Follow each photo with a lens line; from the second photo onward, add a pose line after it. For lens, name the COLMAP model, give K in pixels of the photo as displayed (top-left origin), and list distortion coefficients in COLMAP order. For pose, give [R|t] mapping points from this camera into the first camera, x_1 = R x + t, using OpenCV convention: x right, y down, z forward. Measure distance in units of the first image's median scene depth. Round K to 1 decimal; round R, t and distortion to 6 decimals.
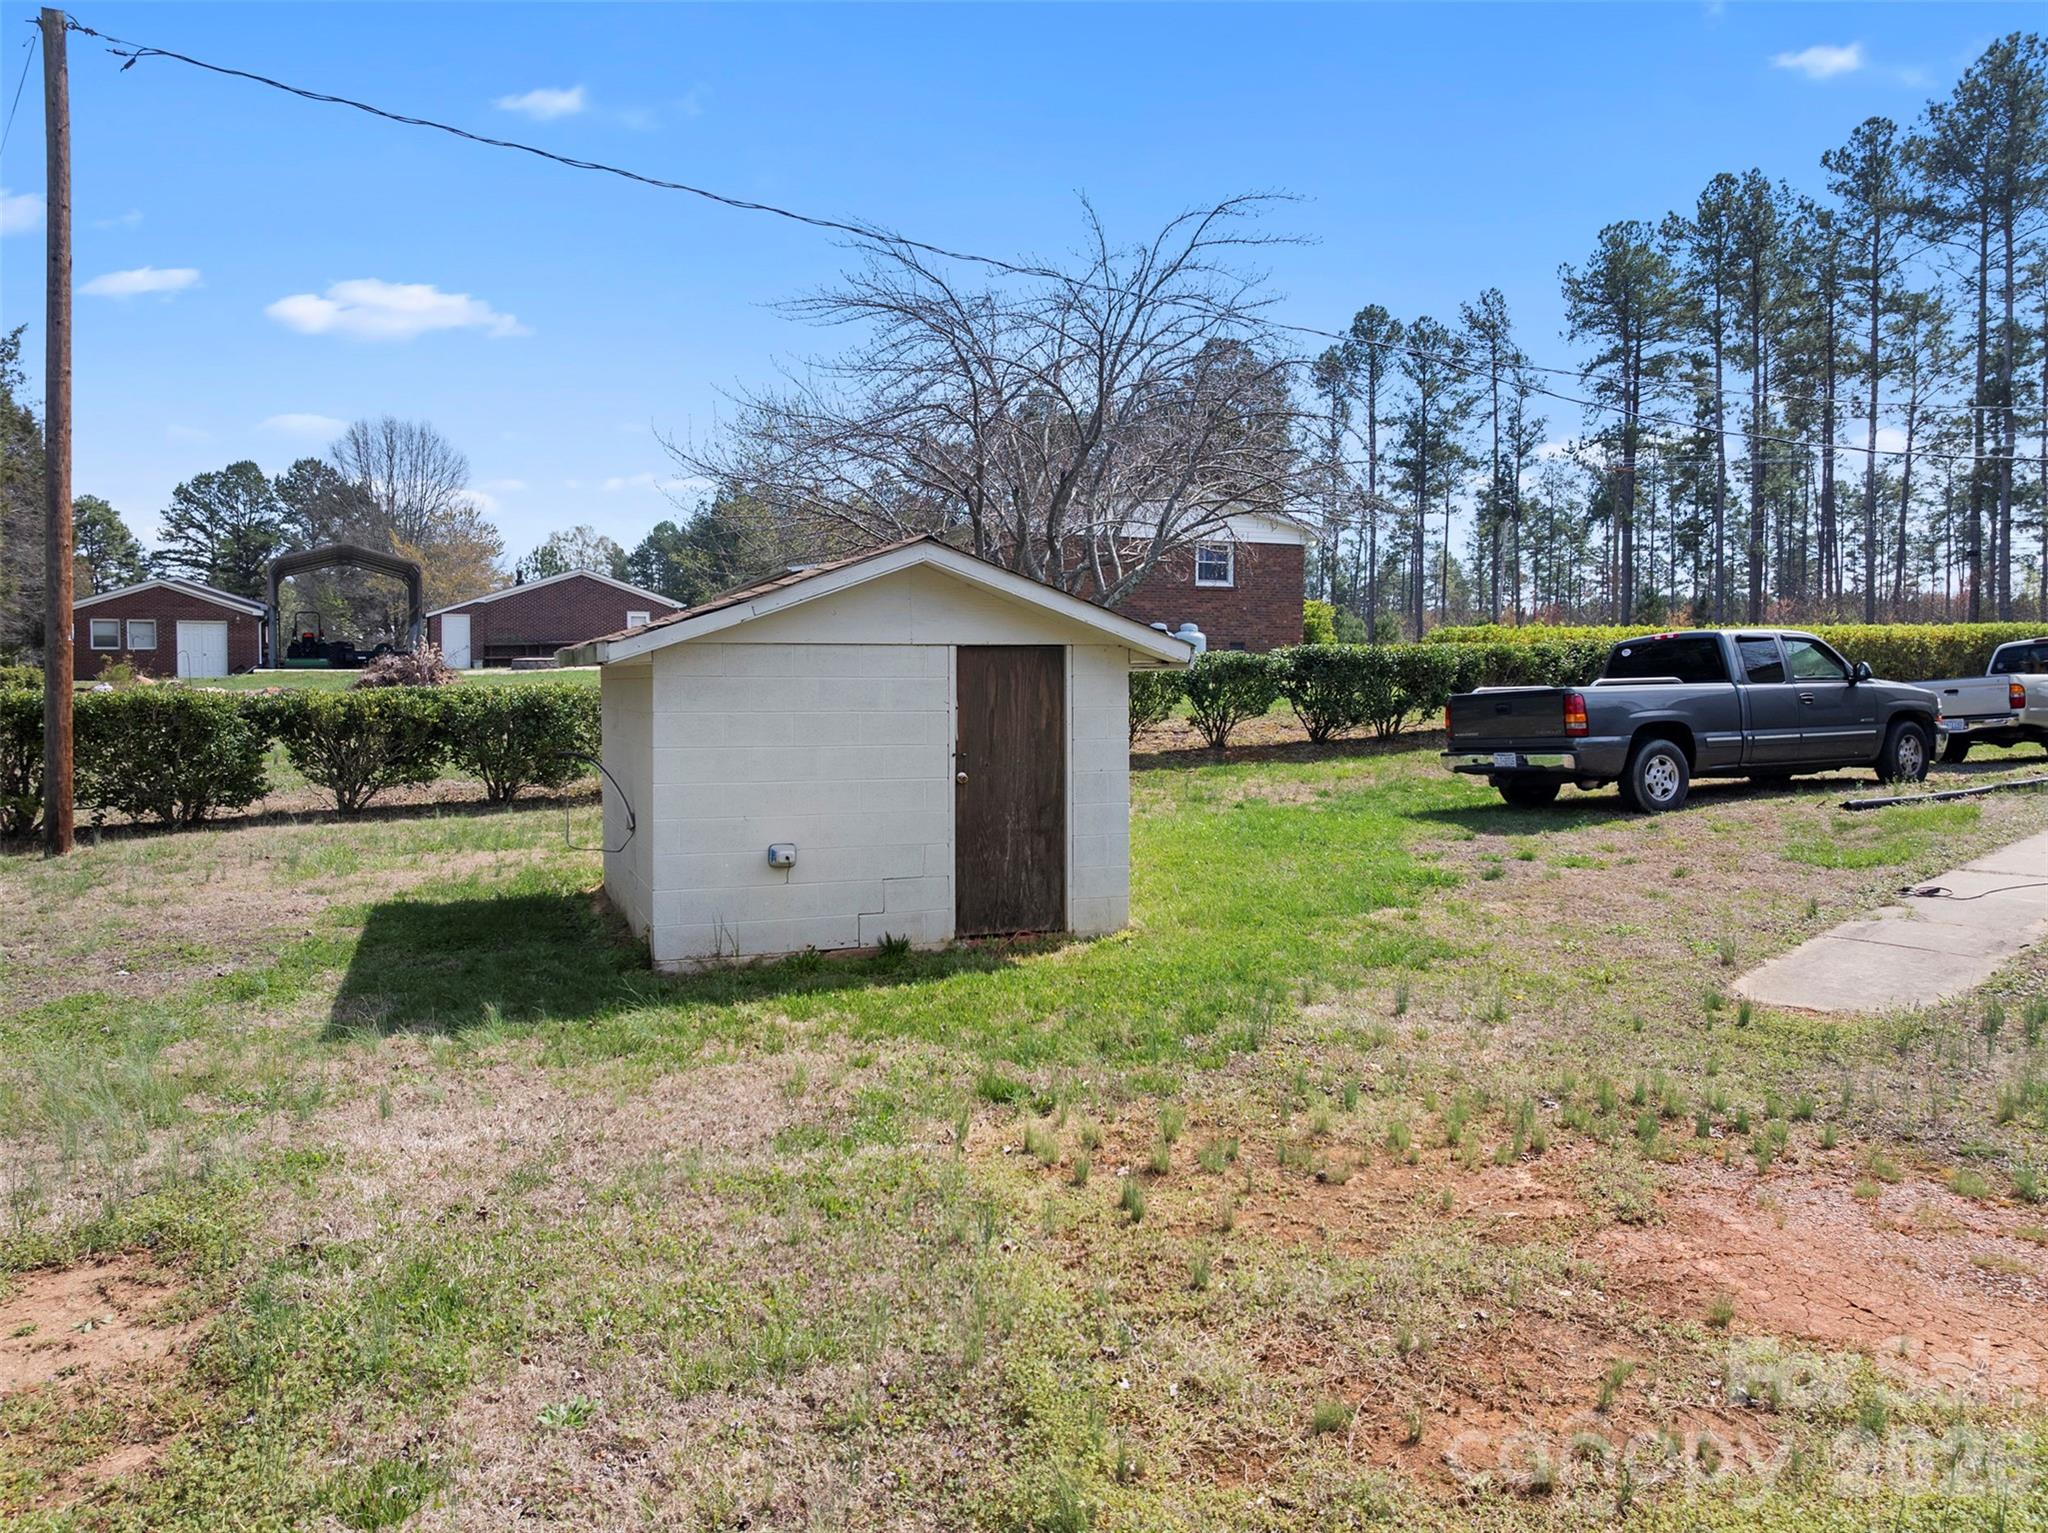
lens RADIAL K [[1486.4, 0, 1029.3], [0, 1486.4, 683.9], [0, 0, 1]] dist [-0.034644, -0.002934]
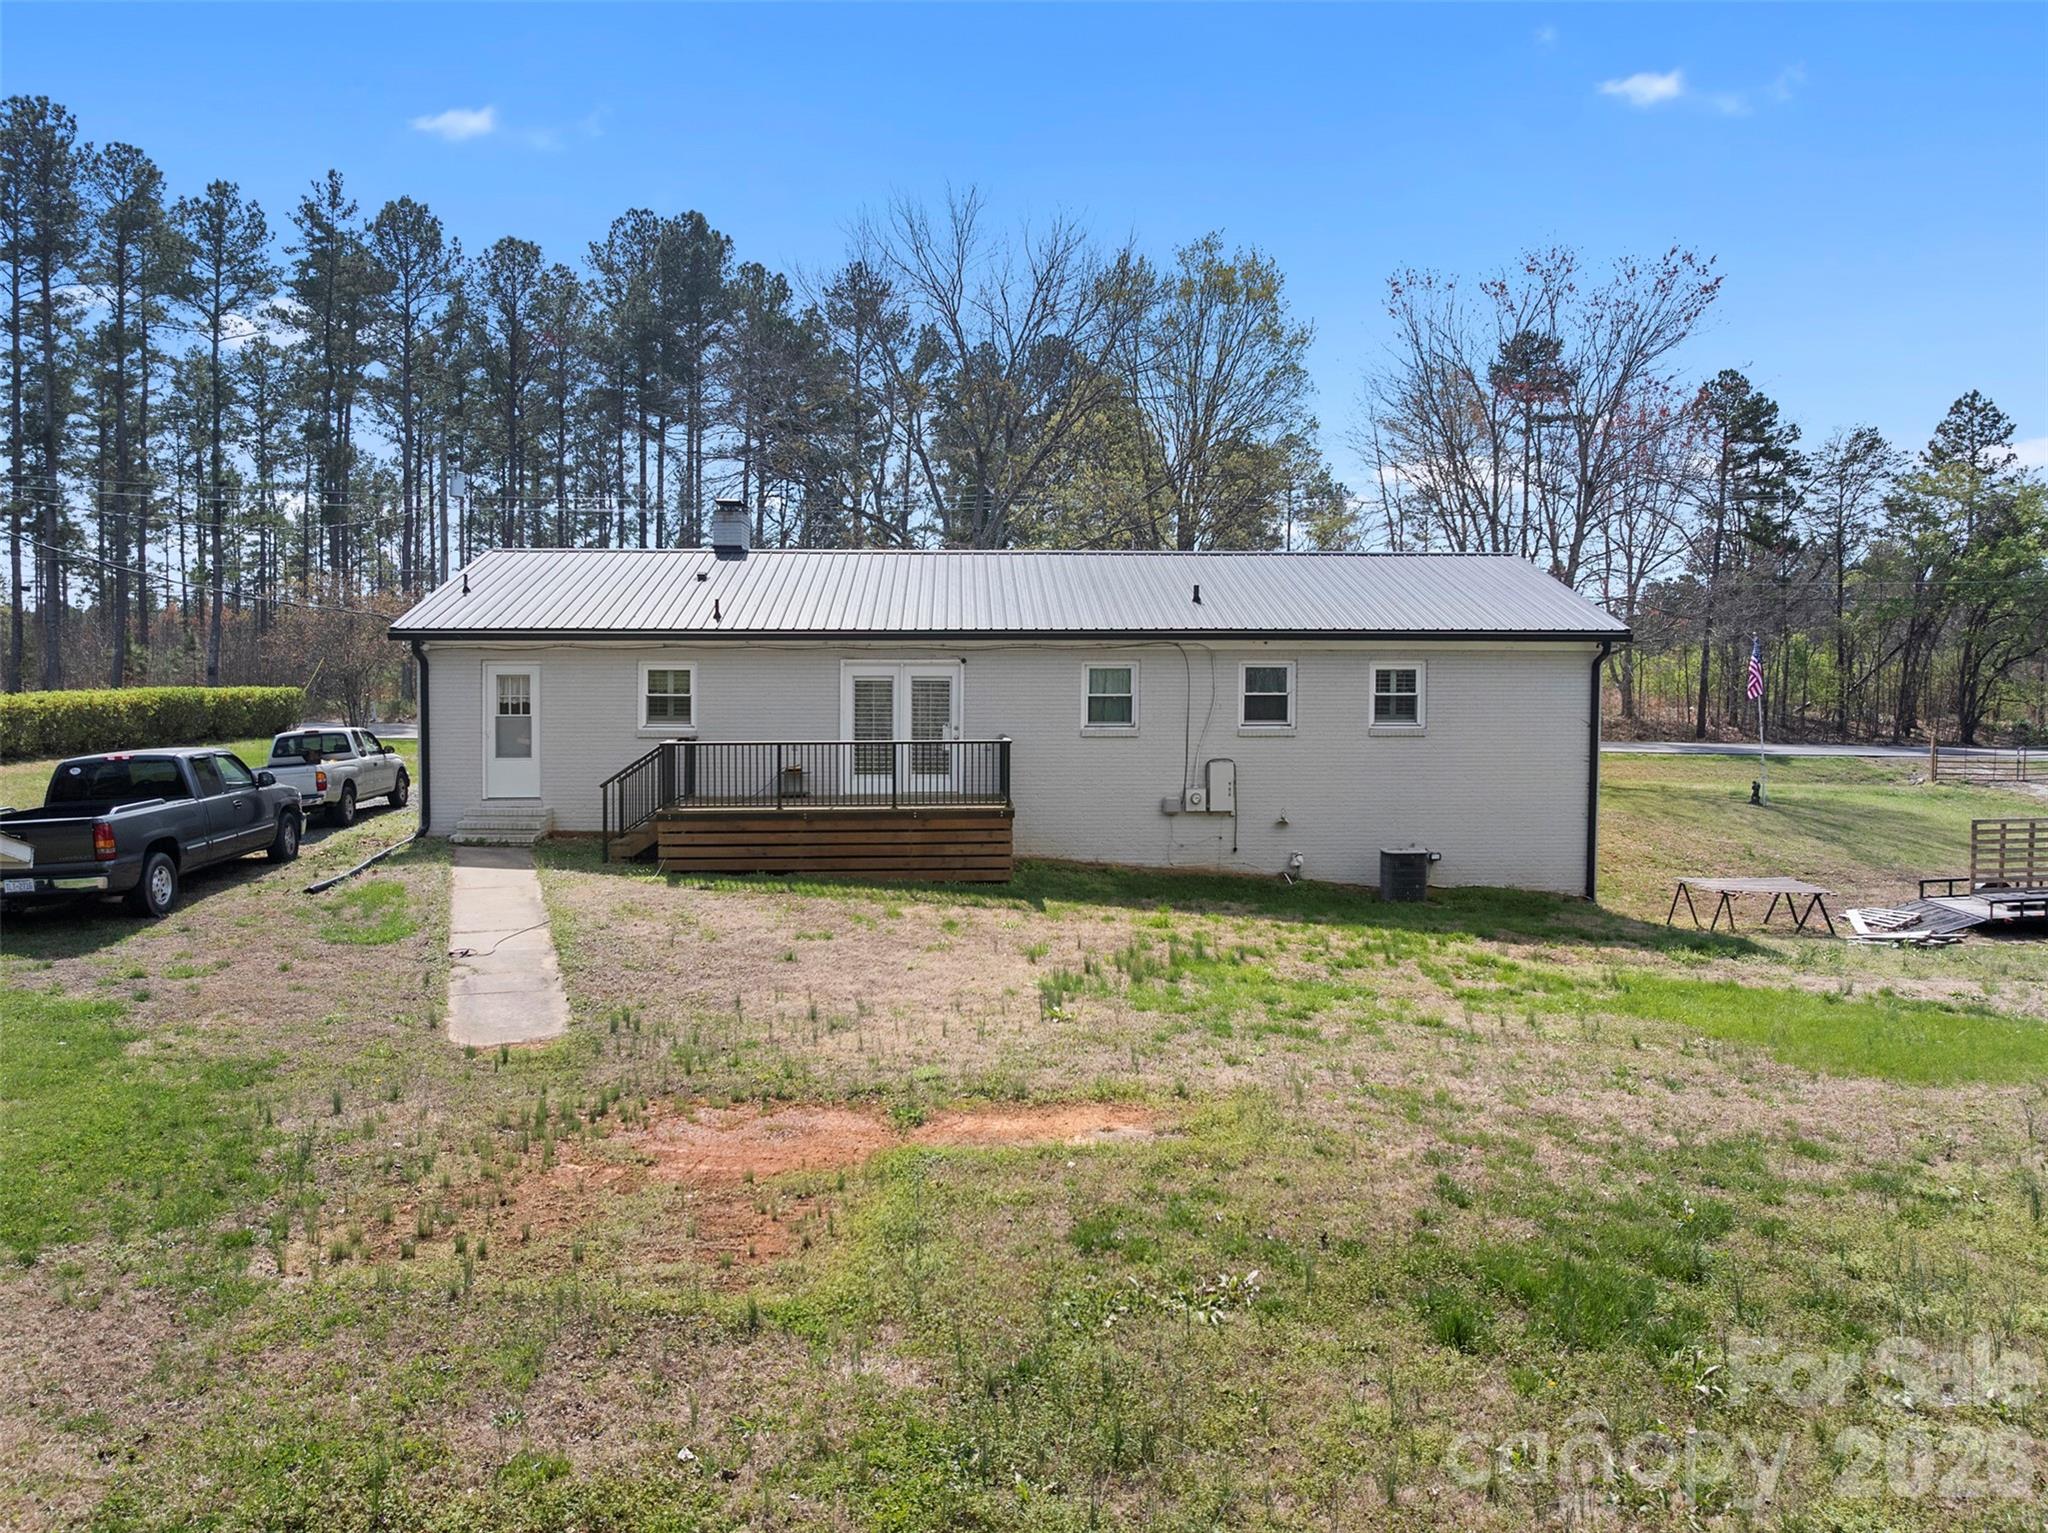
lens RADIAL K [[1486.4, 0, 1029.3], [0, 1486.4, 683.9], [0, 0, 1]] dist [-0.034644, -0.002934]
pose [[0.308430, -0.005875, 0.951229, -1.226324], [-0.003942, 0.999964, 0.007455, -0.279857], [-0.951239, -0.006049, 0.308396, -0.101205]]
